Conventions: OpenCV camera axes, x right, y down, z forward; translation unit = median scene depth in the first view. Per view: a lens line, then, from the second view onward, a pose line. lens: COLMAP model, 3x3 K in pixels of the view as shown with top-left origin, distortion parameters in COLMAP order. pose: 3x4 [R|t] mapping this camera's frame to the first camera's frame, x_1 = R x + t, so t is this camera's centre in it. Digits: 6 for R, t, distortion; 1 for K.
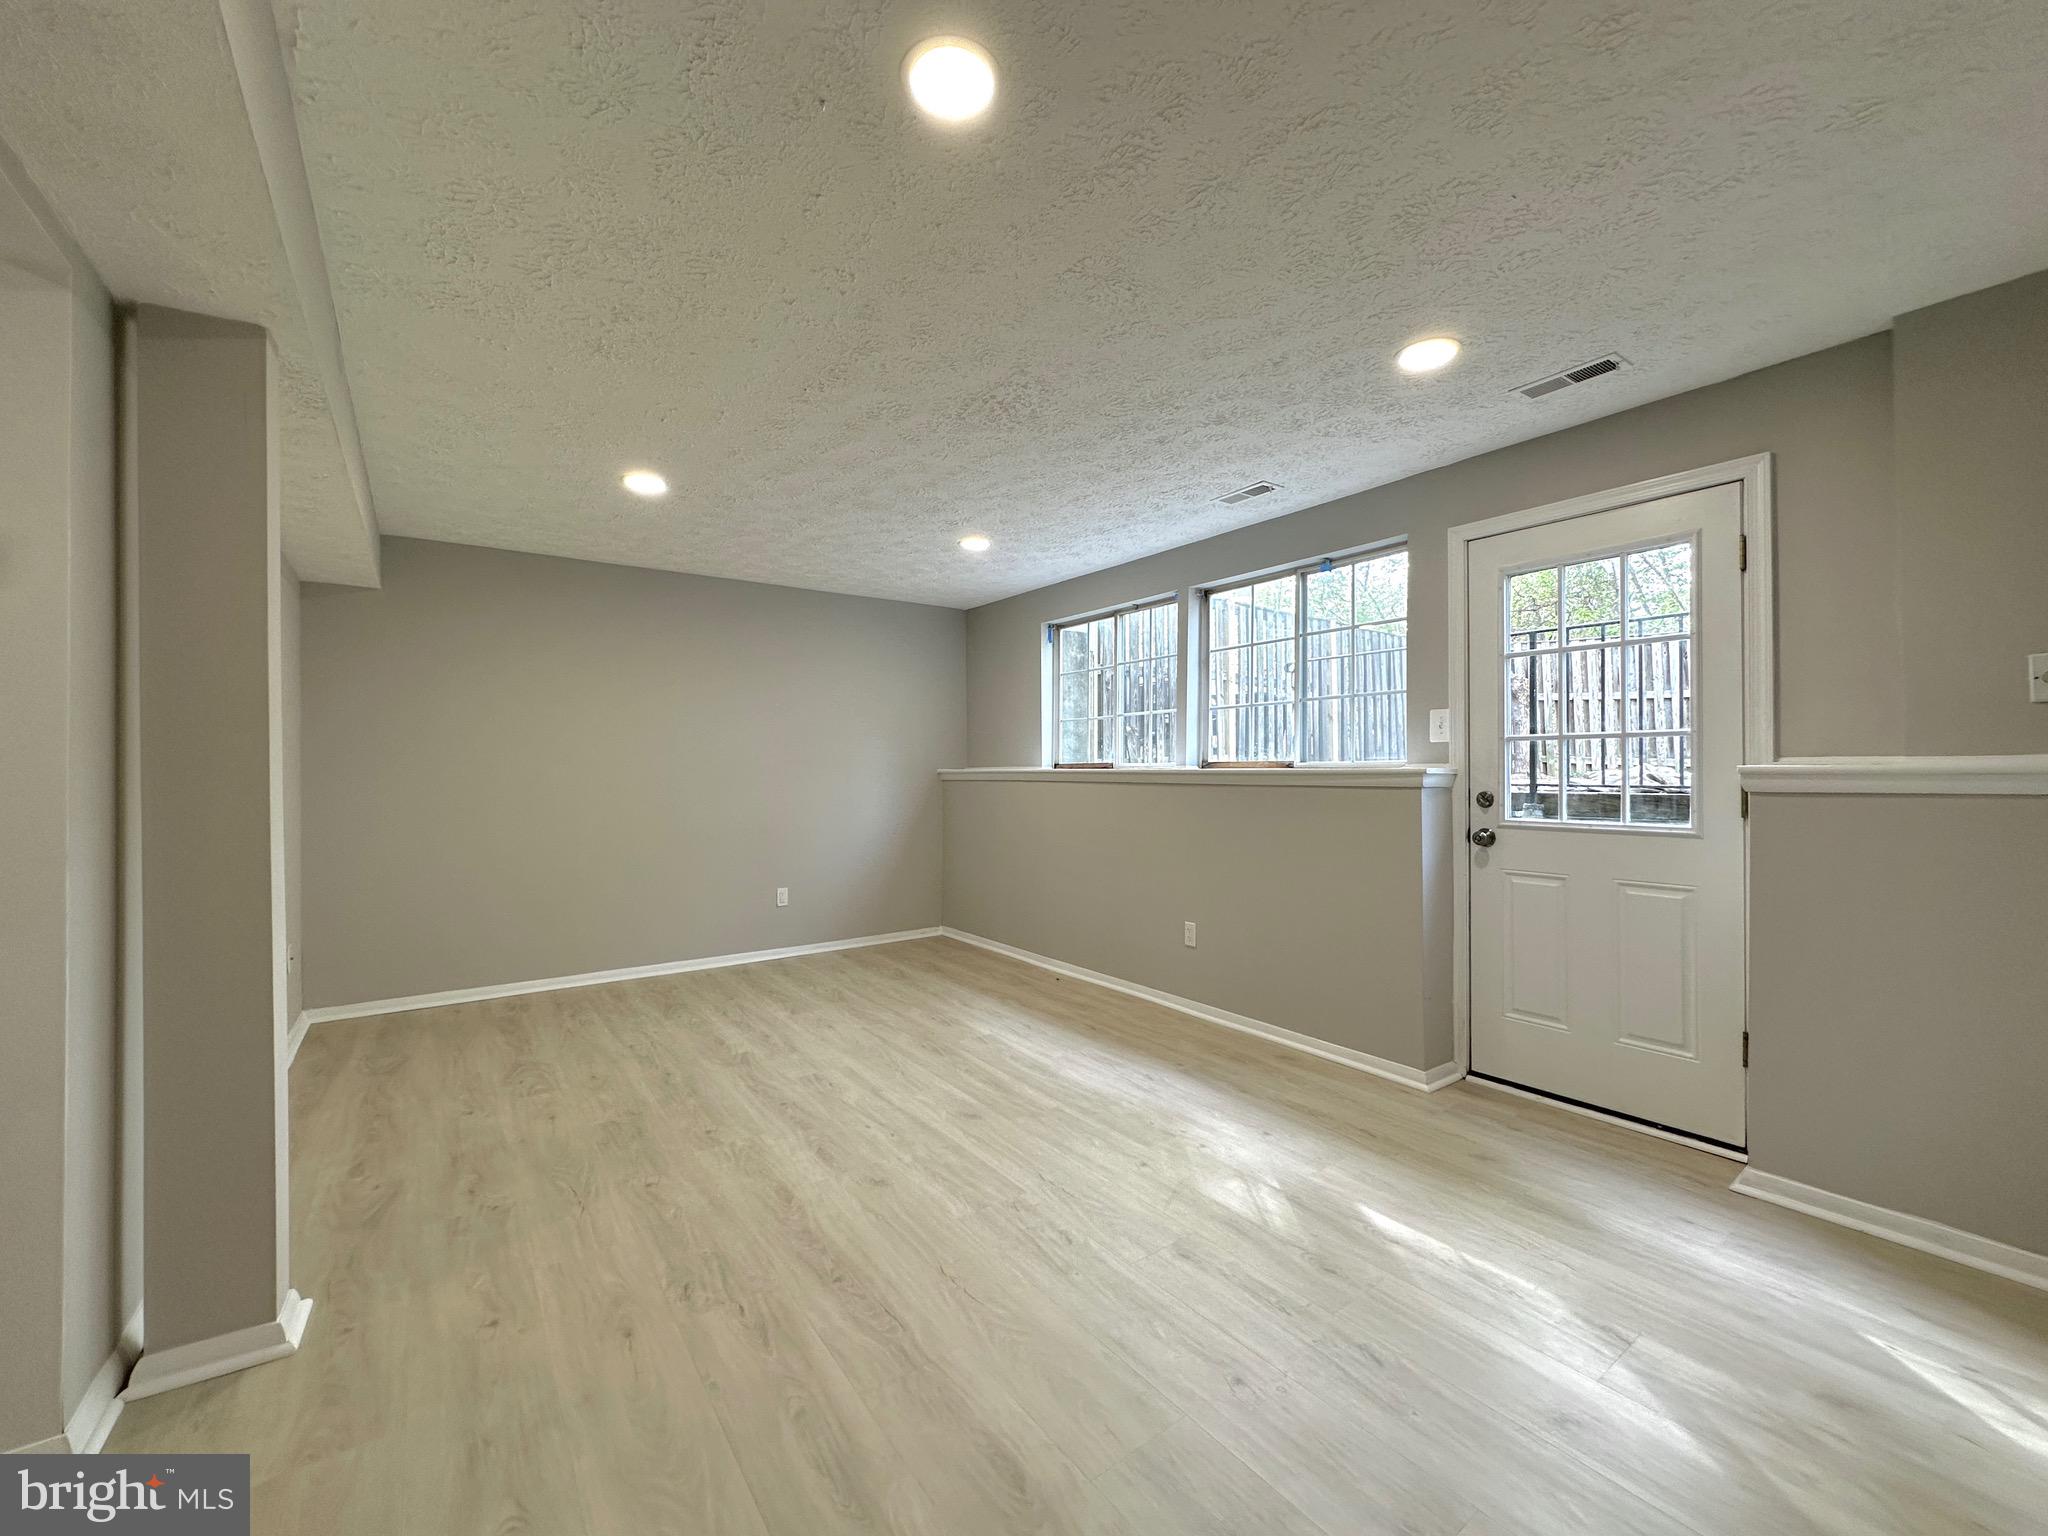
lens RADIAL K [[818.2, 0, 1023.2], [0, 818.2, 768.1], [0, 0, 1]] dist [-0.002710, 0.000107]
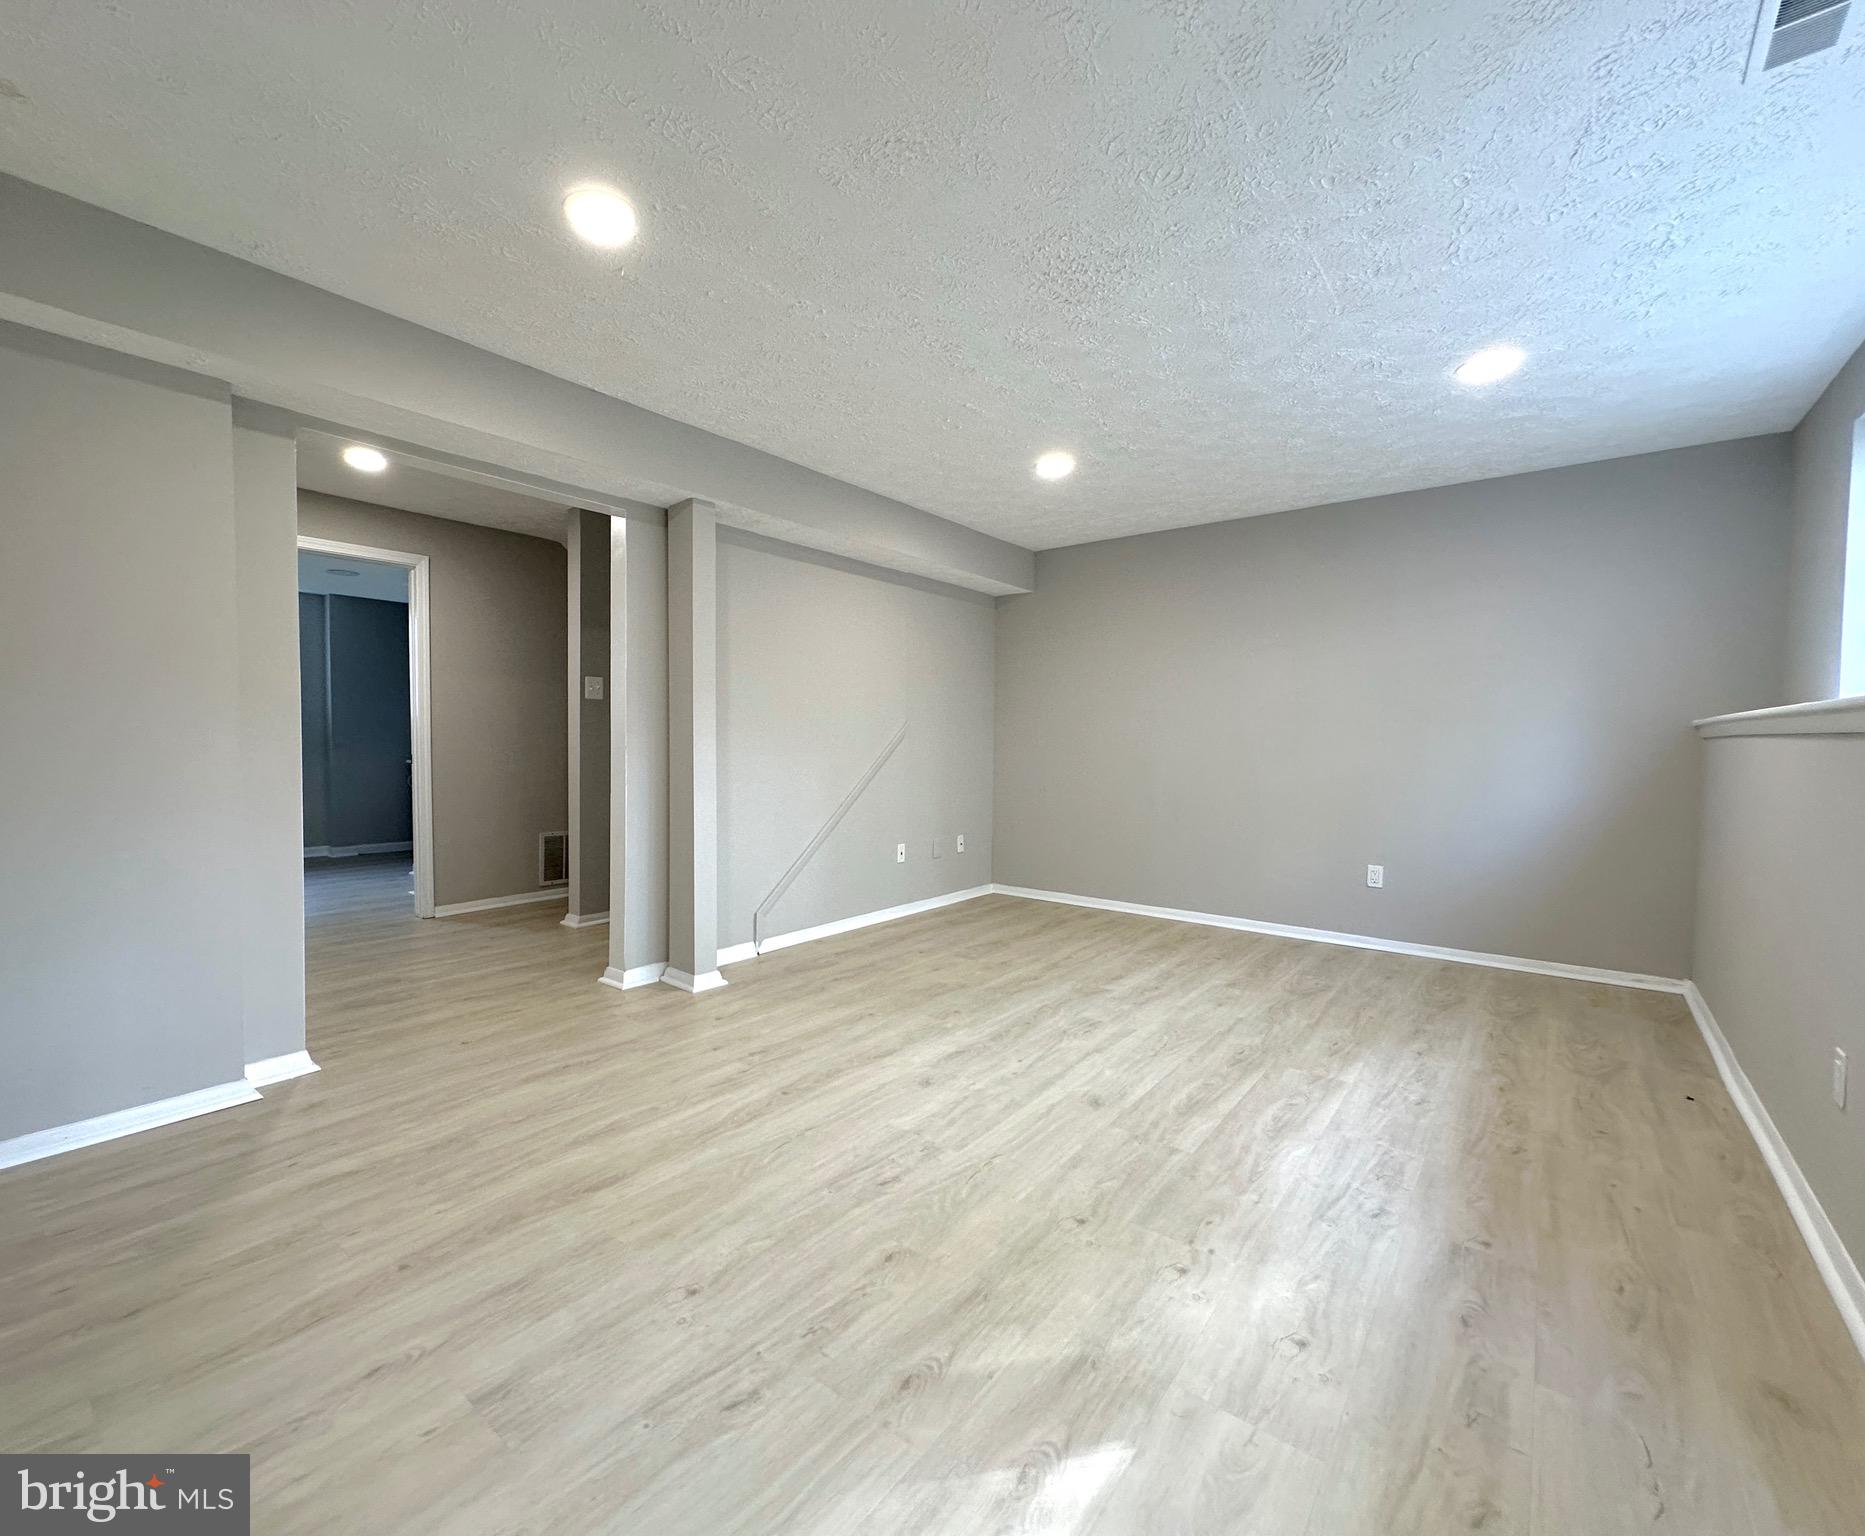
lens RADIAL K [[808.7, 0, 848.5], [0, 808.7, 771.0], [0, 0, 1]] dist [0.000036, 0.000173]
pose [[0.223294, 0.044336, -0.973742, 0.622378], [-0.003971, 0.998998, 0.044576, 0.024112], [0.974743, -0.006087, 0.223246, 0.474996]]
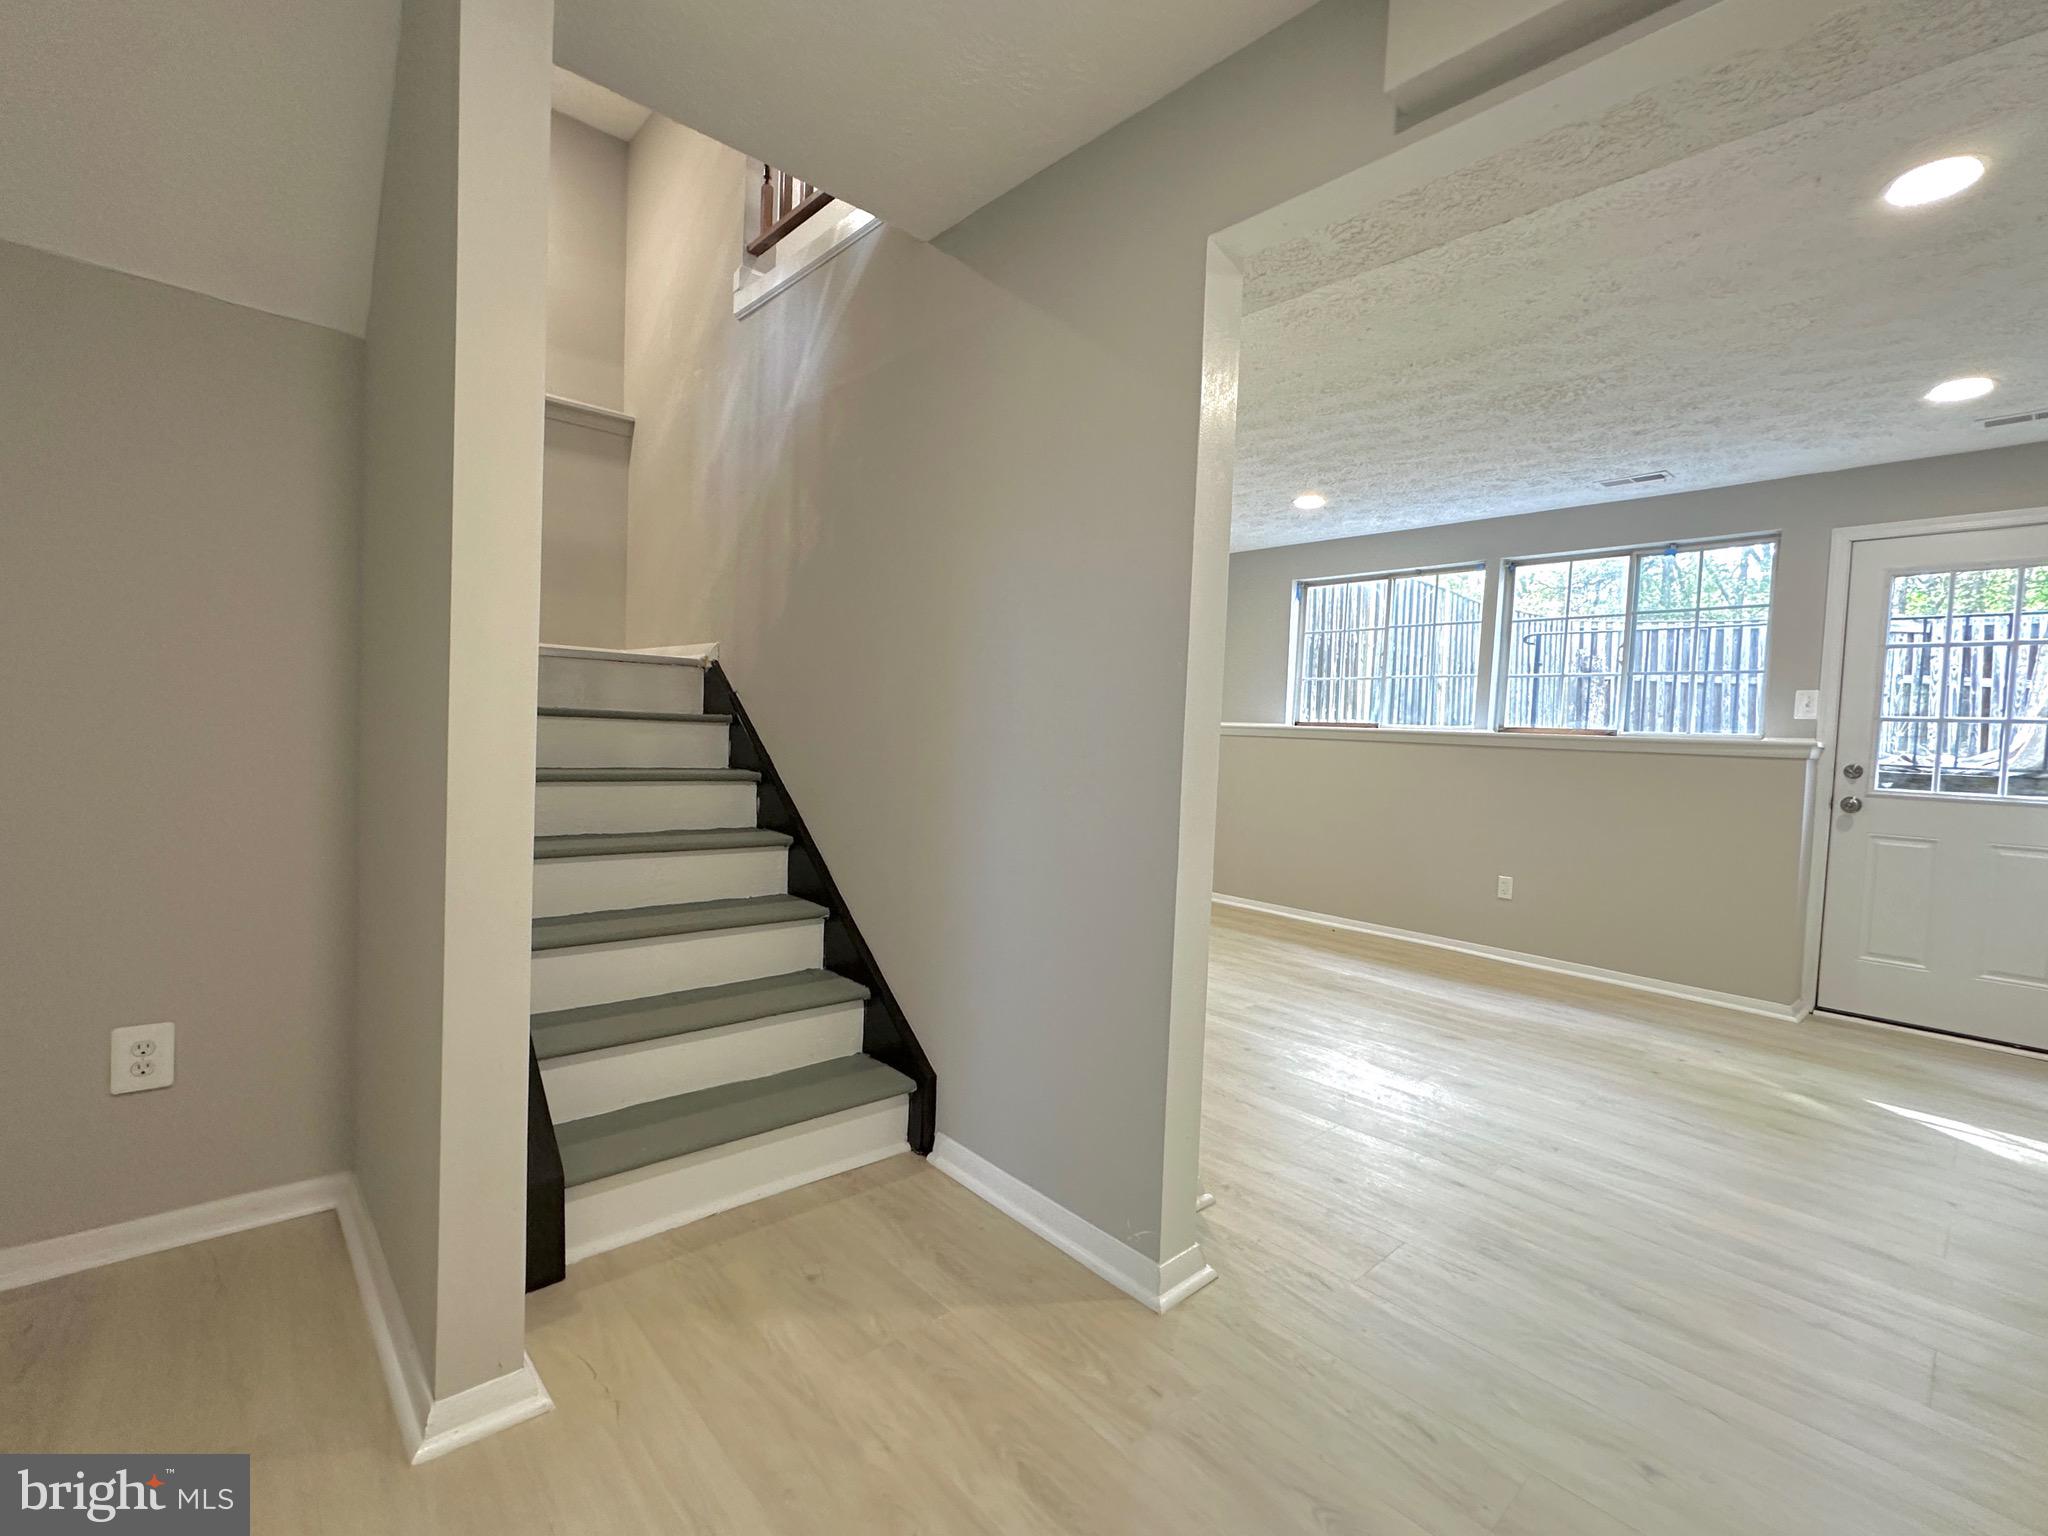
lens RADIAL K [[900.0, 0, 1034.1], [0, 900.0, 765.7], [0, 0, 1]] dist [-0.001601, -0.000489]
pose [[0.992445, 0.039643, 0.116113, -0.682029], [-0.044994, 0.998025, 0.043832, 0.025235], [-0.114146, -0.048725, 0.992268, -0.108714]]
